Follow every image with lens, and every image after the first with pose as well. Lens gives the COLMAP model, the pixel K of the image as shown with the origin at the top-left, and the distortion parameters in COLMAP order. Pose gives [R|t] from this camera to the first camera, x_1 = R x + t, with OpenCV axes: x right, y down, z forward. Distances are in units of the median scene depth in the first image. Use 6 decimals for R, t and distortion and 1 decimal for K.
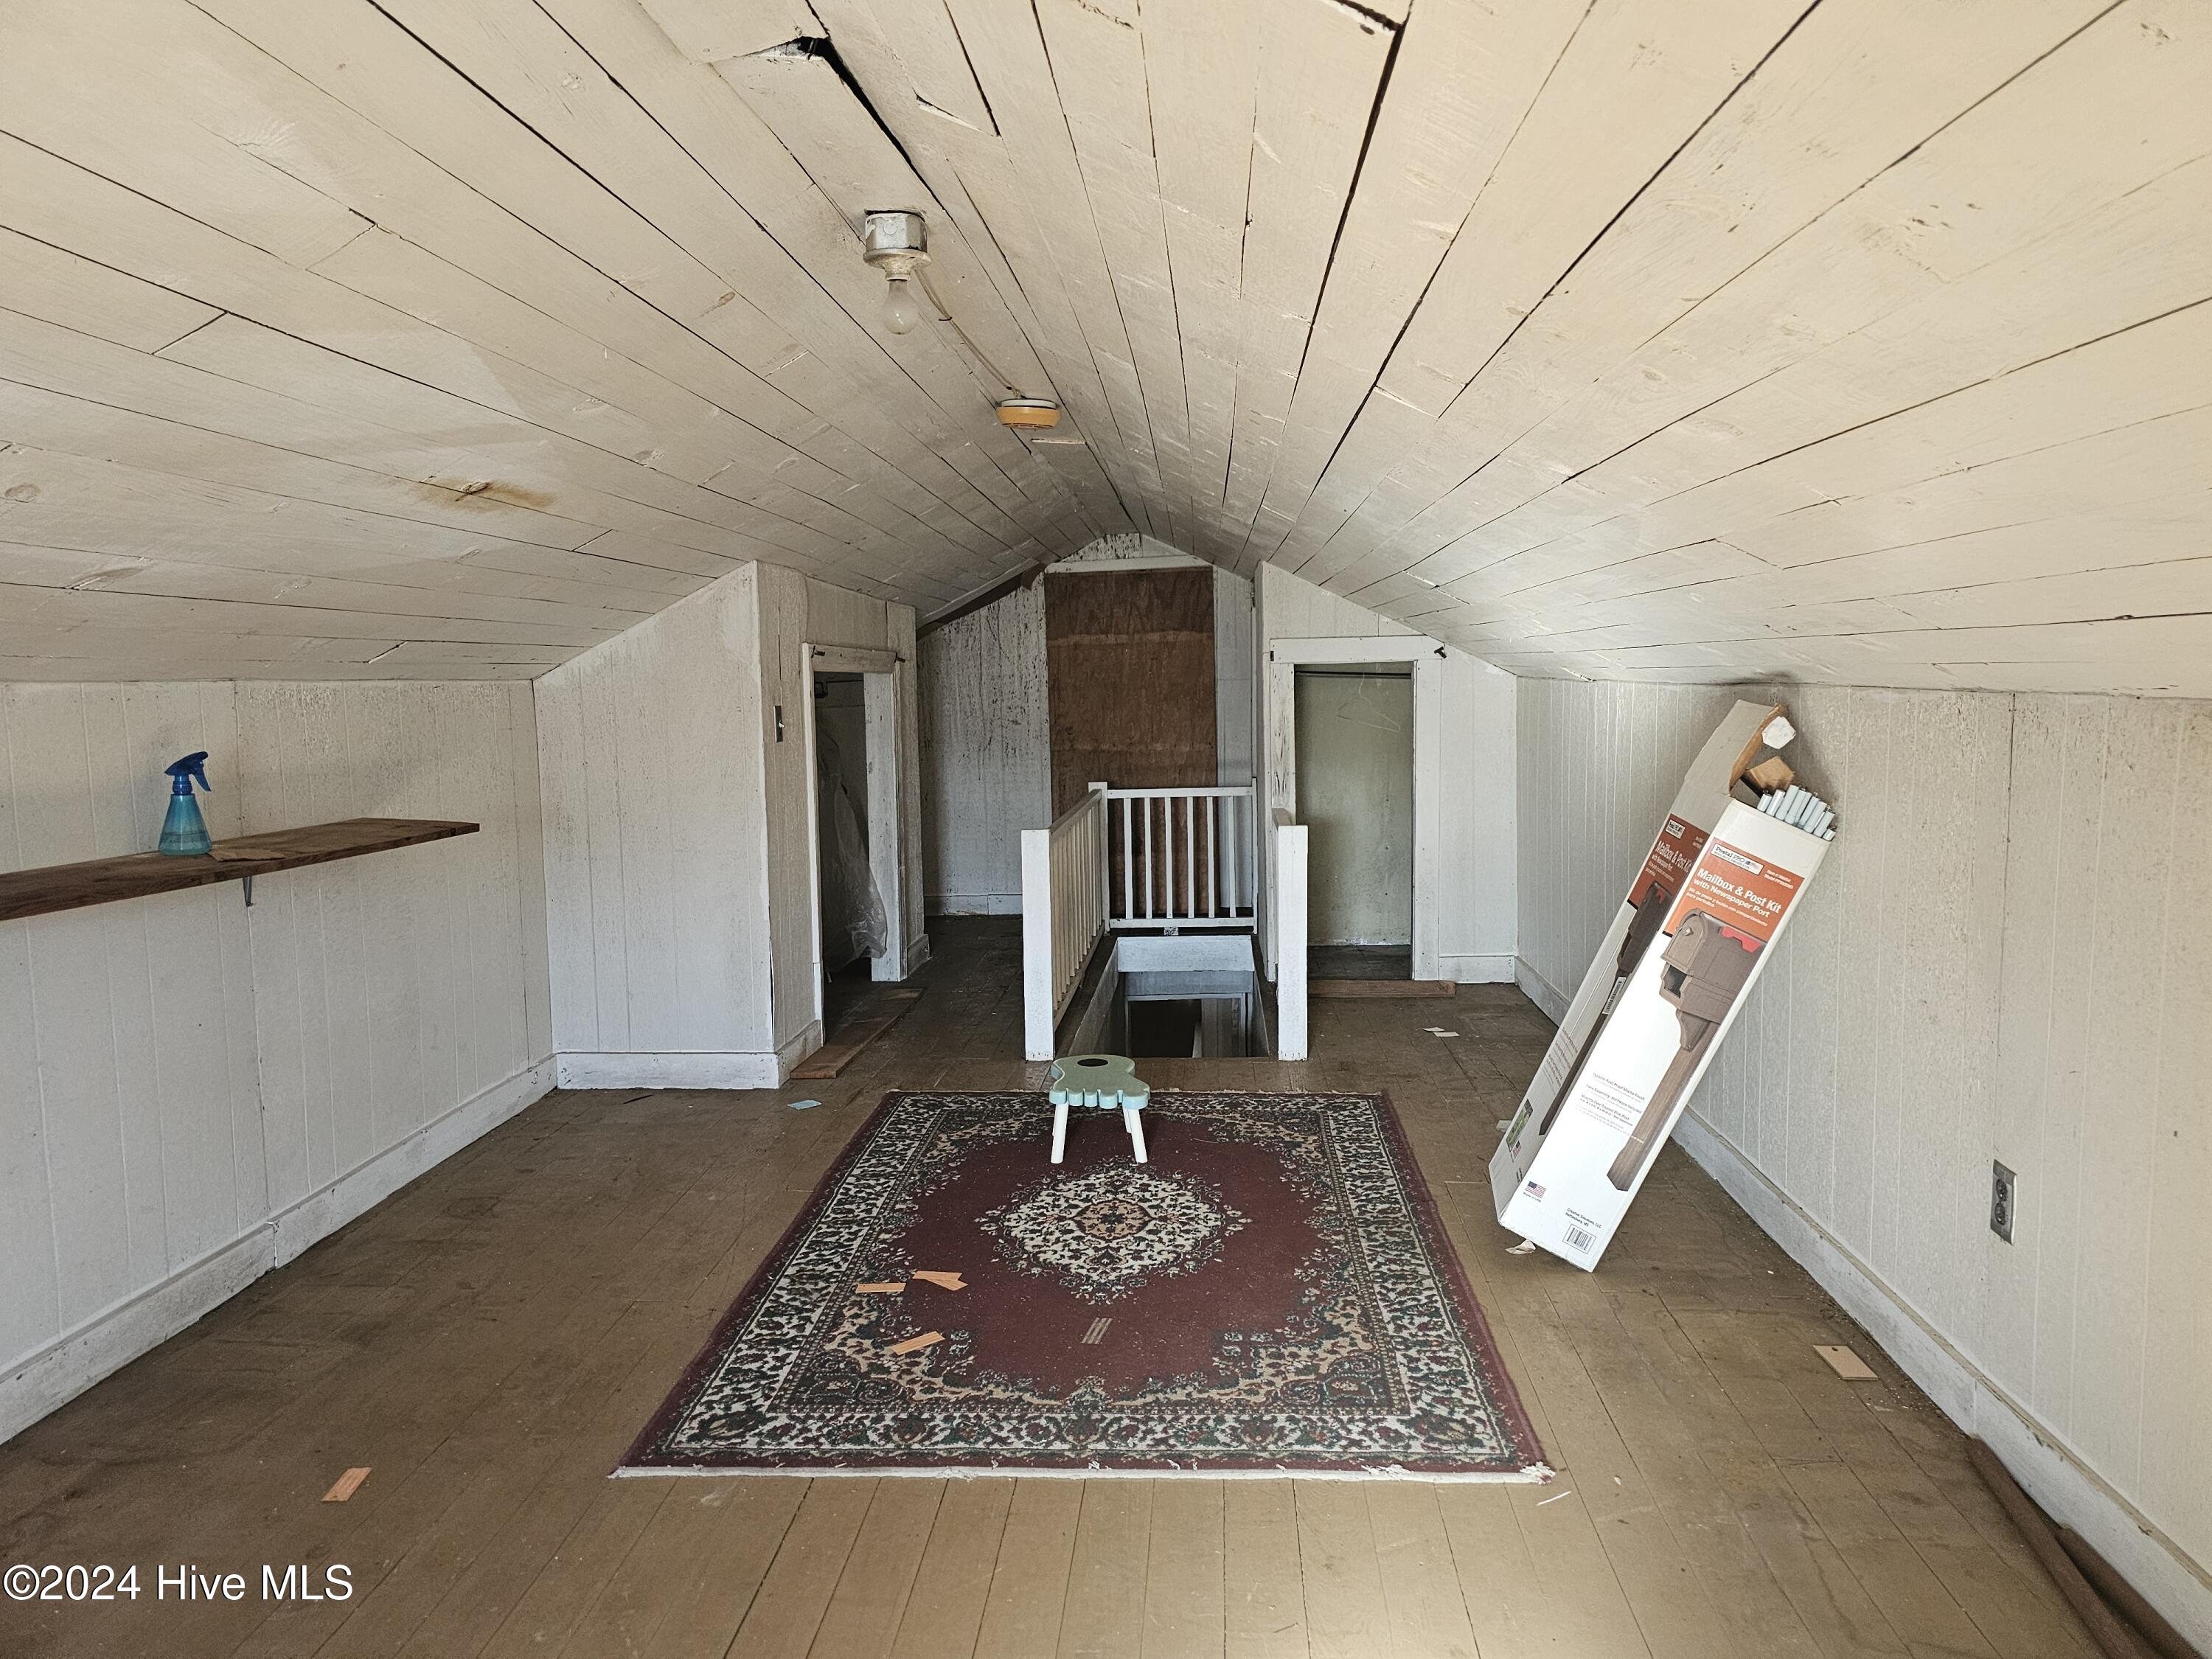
lens RADIAL K [[1479.6, 0, 1109.3], [0, 1479.6, 832.8], [0, 0, 1]] dist [0.041722, -0.010842]
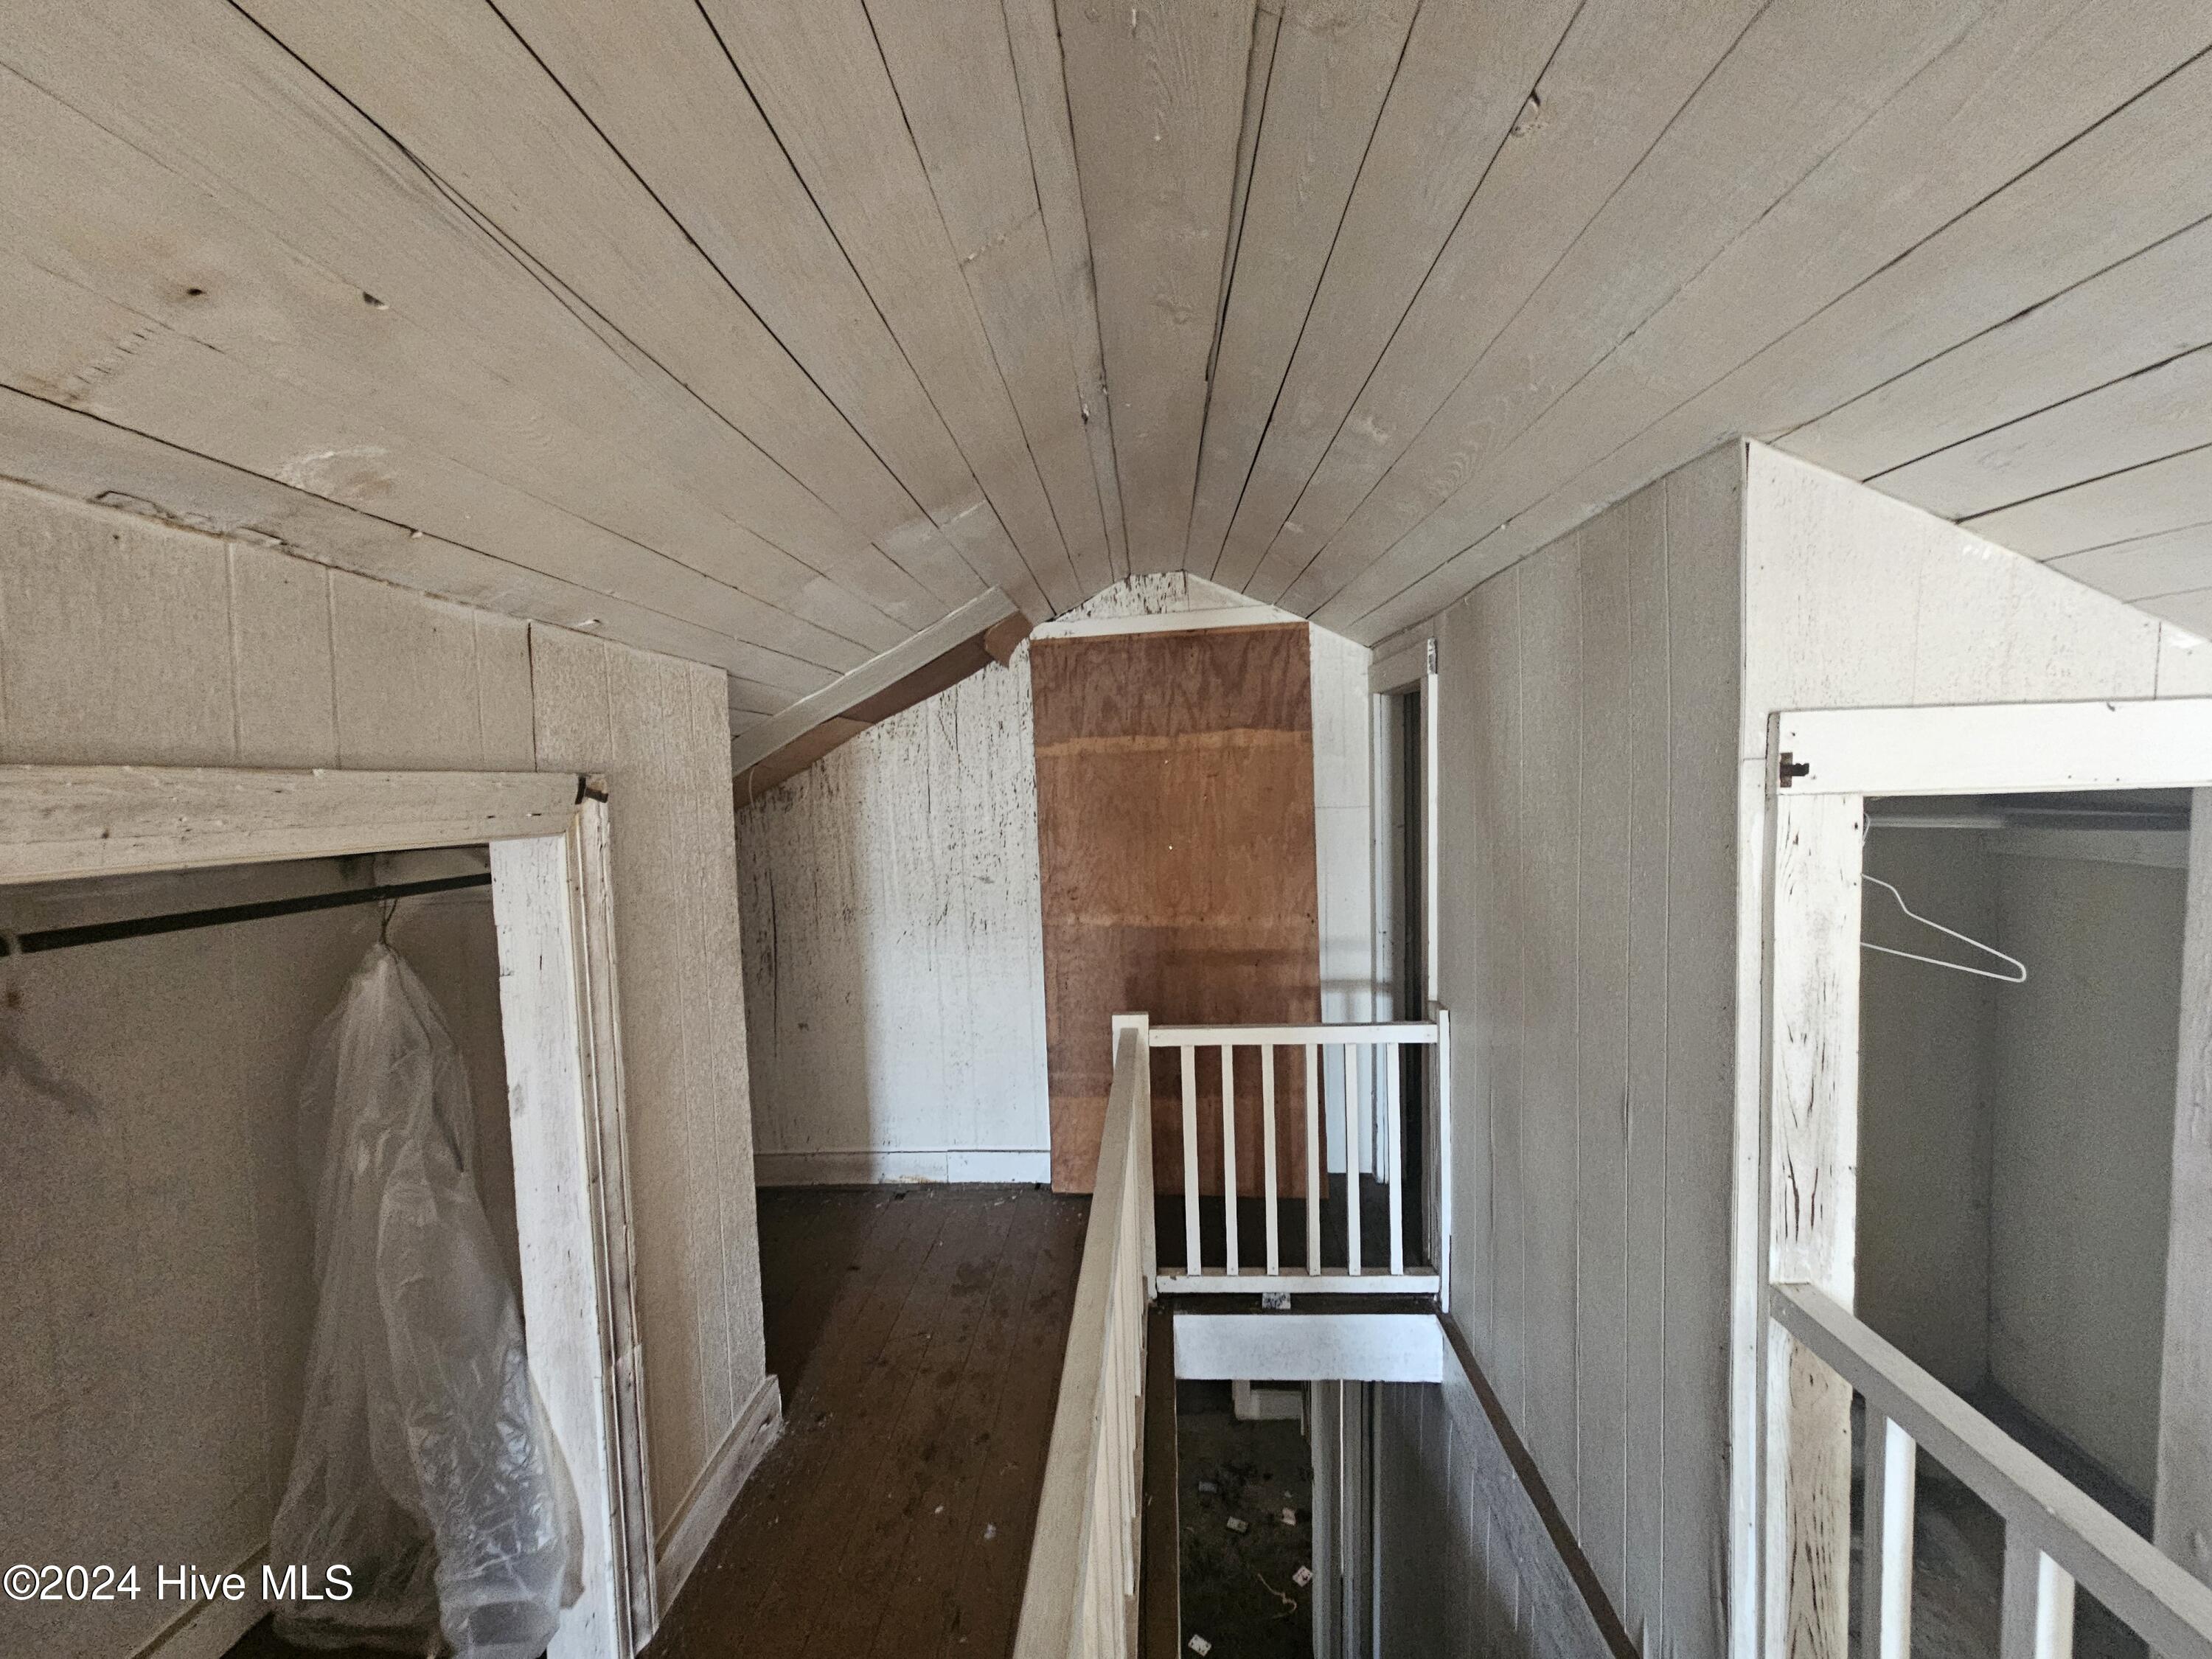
lens RADIAL K [[903.1, 0, 1105.1], [0, 903.1, 829.9], [0, 0, 1]] dist [0.003703, -0.002236]
pose [[0.999824, -0.014288, 0.012171, -0.018356], [0.014883, 0.998626, -0.050253, -0.077752], [-0.011437, 0.050425, 0.998662, 0.636073]]
